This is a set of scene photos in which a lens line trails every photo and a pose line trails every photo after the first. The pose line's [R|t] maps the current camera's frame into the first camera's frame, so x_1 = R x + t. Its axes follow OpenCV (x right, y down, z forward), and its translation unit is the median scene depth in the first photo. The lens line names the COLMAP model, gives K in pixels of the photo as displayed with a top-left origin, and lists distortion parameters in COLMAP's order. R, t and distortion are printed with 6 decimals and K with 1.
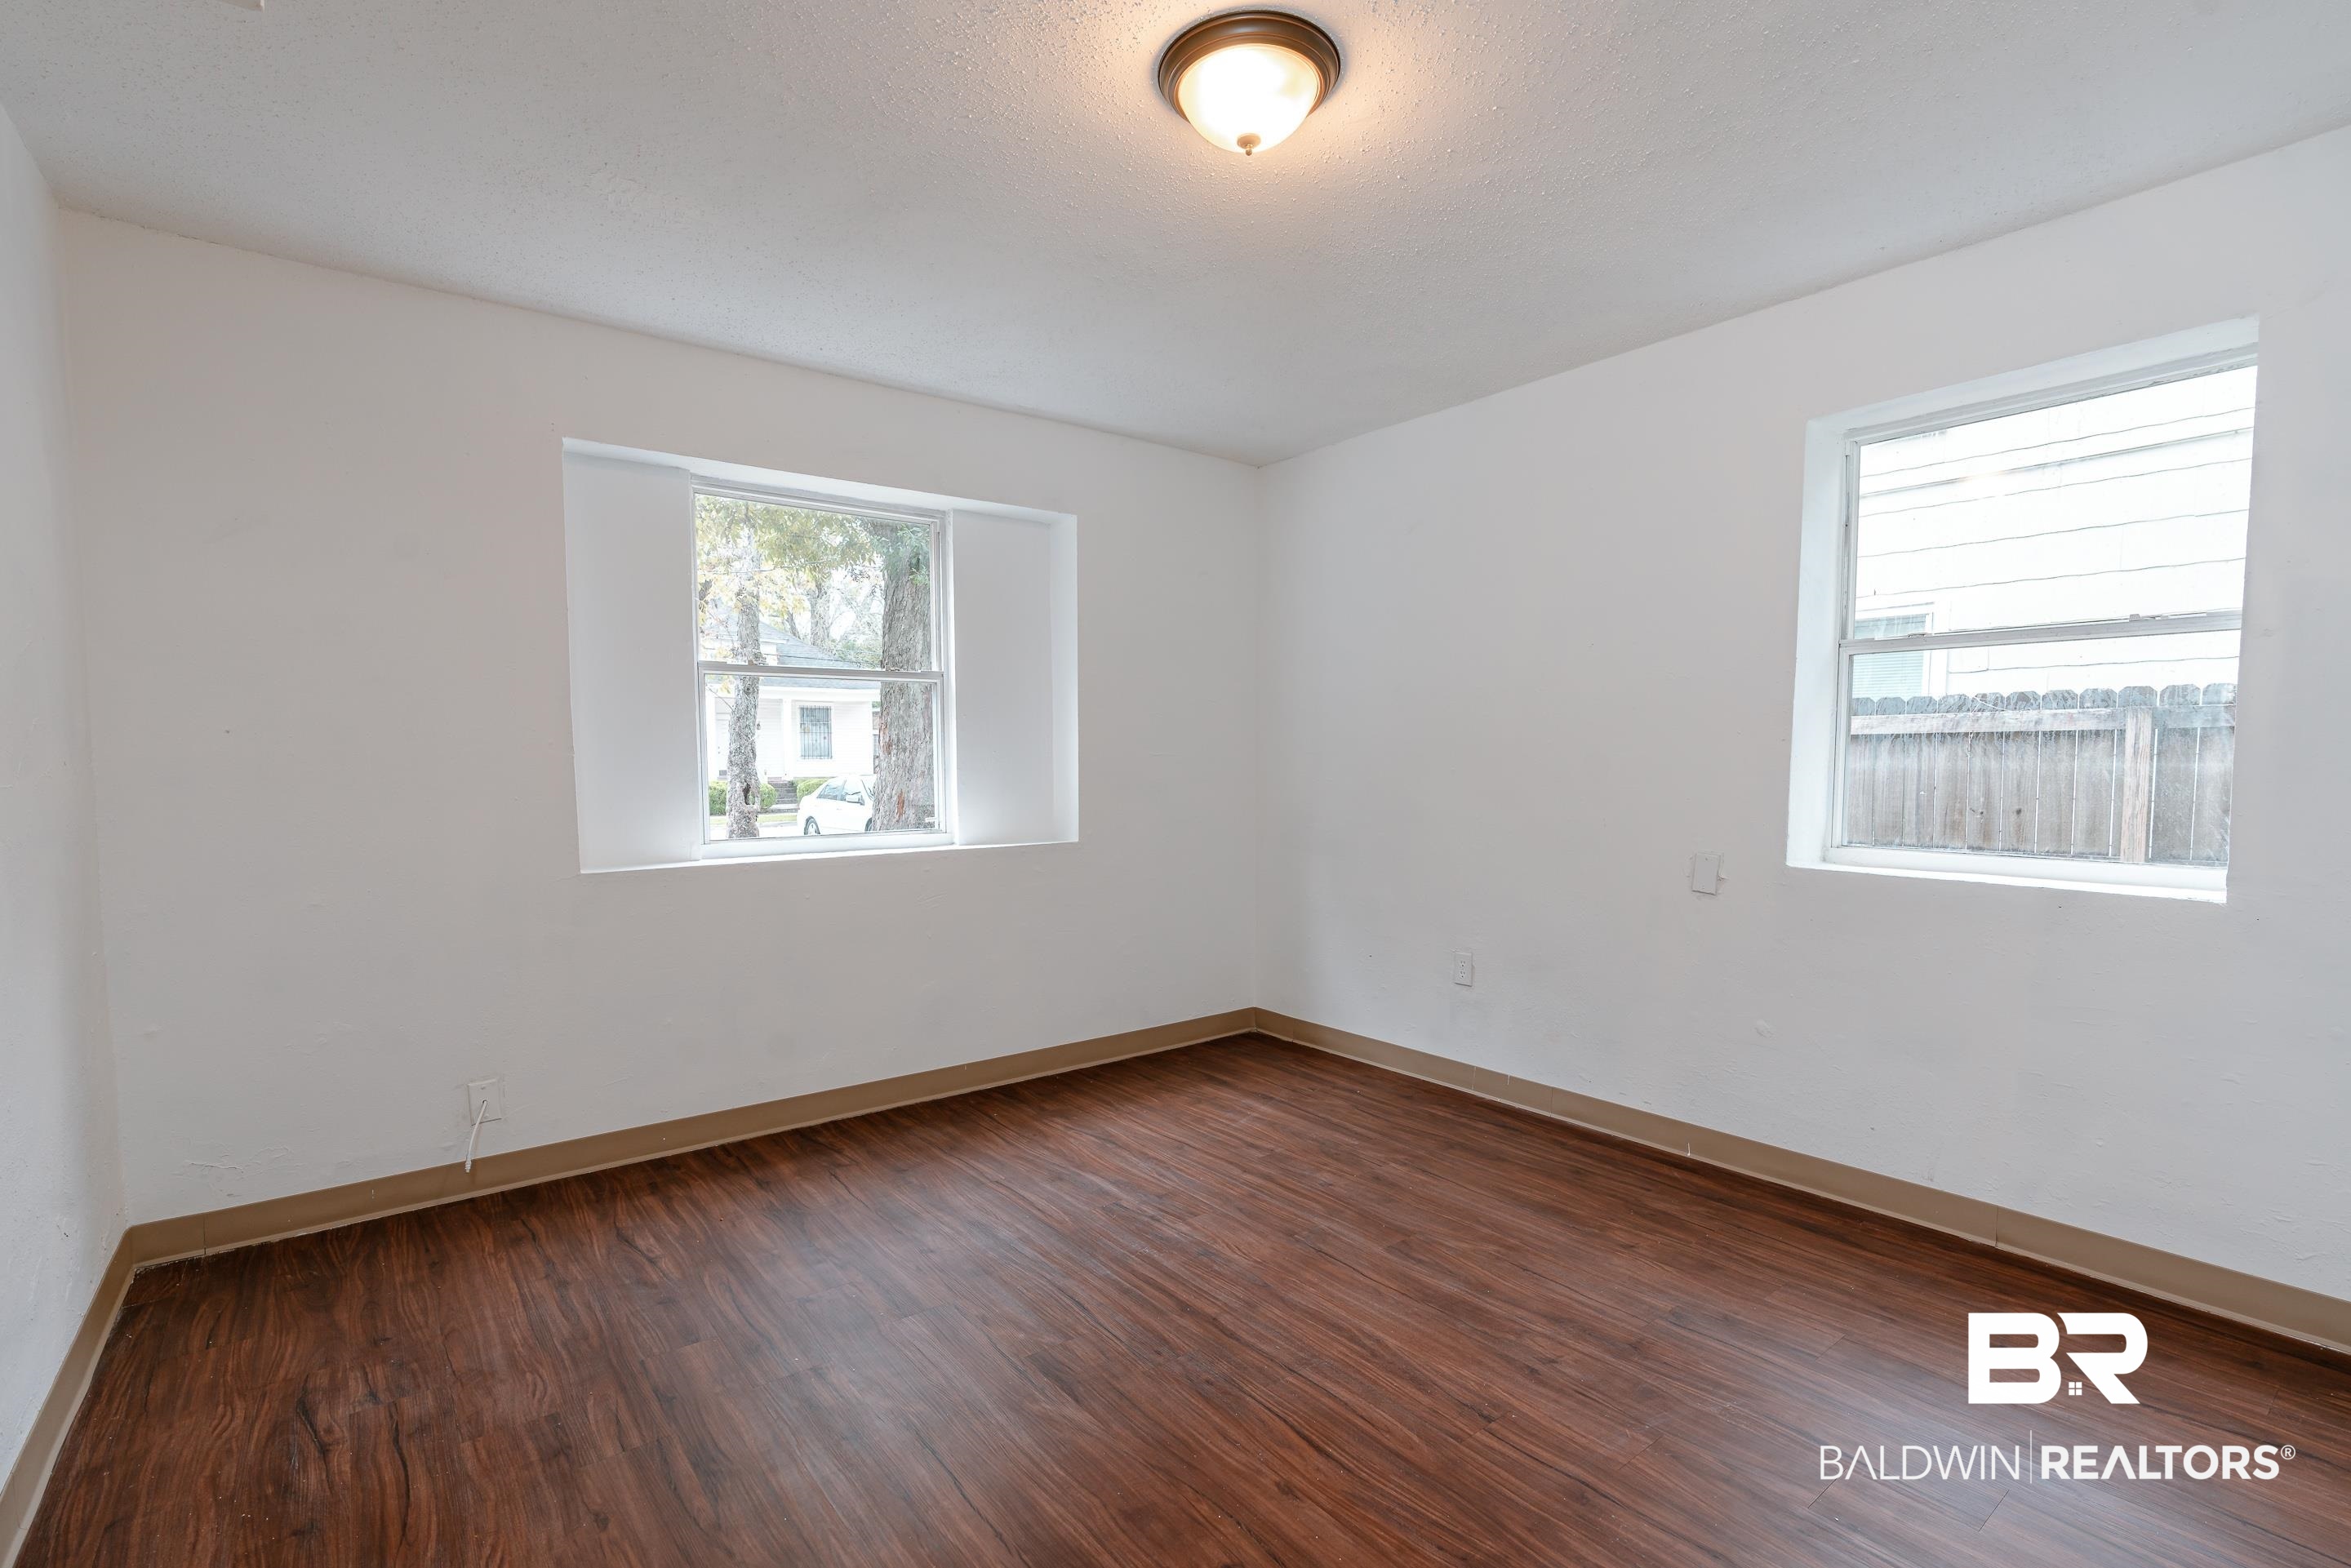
lens RADIAL K [[1069.5, 0, 1180.7], [0, 1069.5, 838.9], [0, 0, 1]] dist [-0.017725, 0.007631]
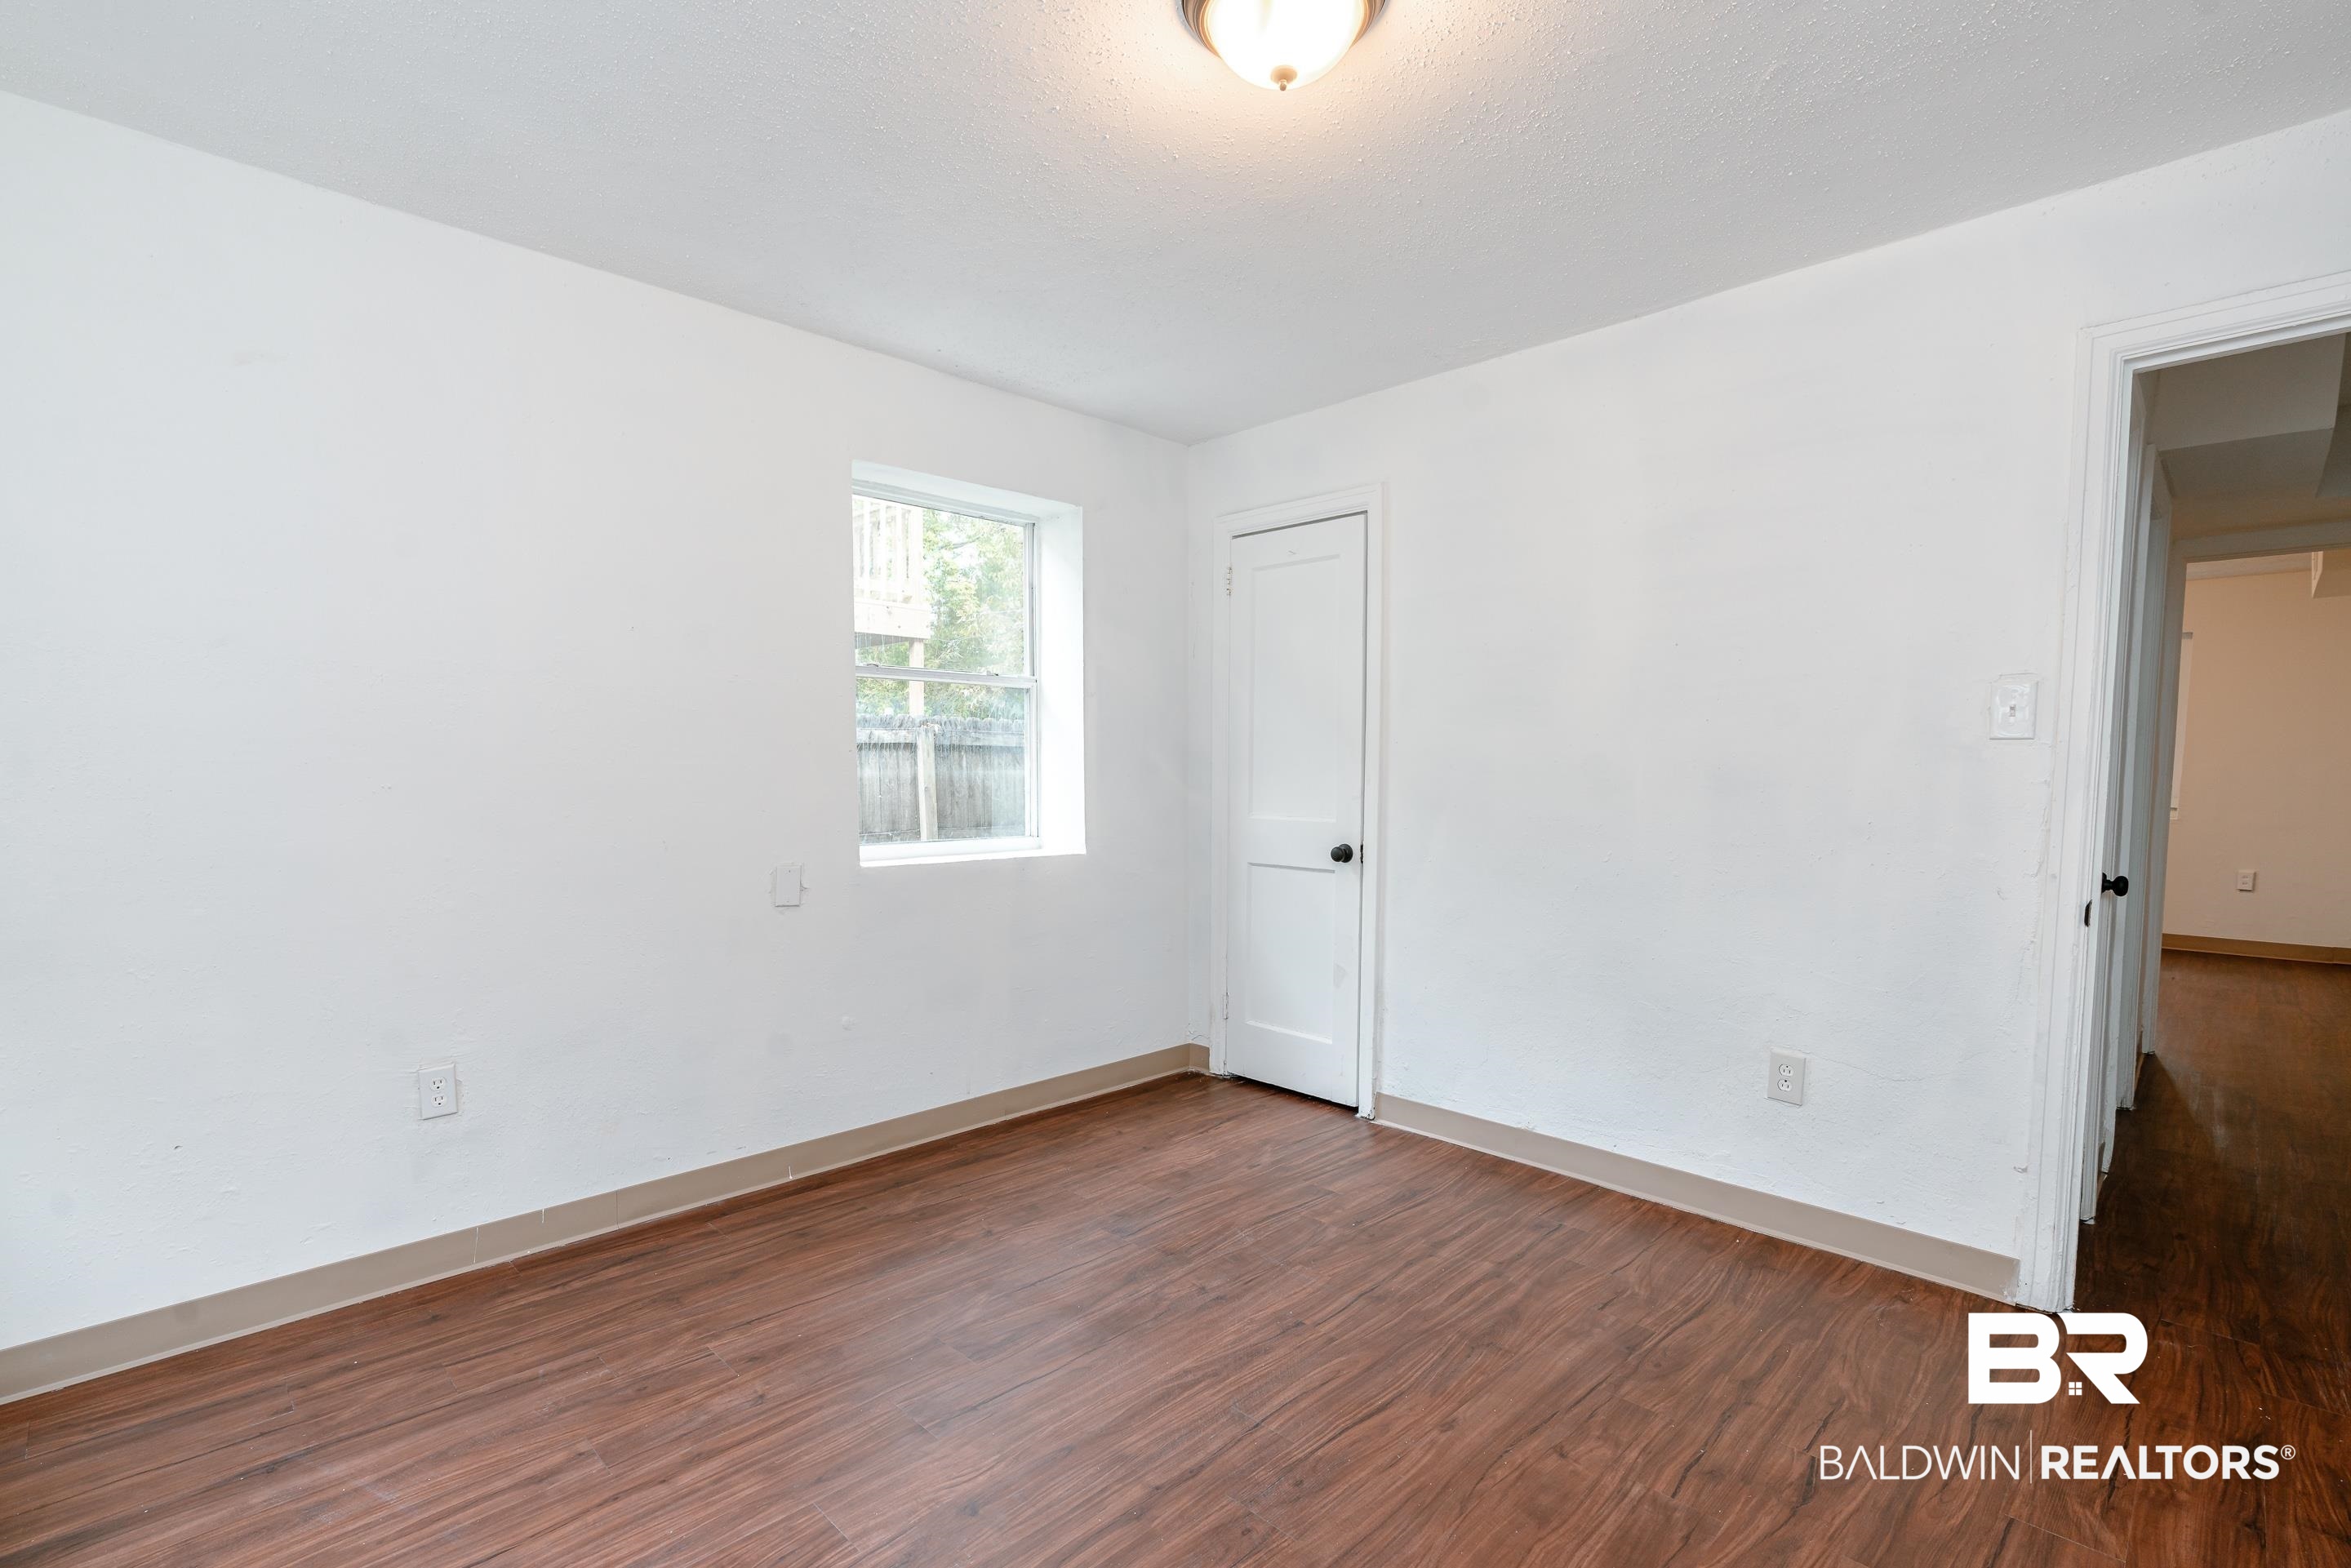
lens RADIAL K [[1069.5, 0, 1180.7], [0, 1069.5, 838.9], [0, 0, 1]] dist [-0.017725, 0.007631]
pose [[-0.118375, -0.065601, 0.990800, -0.526761], [0.076204, 0.994272, 0.074936, -0.057576], [-0.990041, 0.084373, -0.112698, 0.766707]]
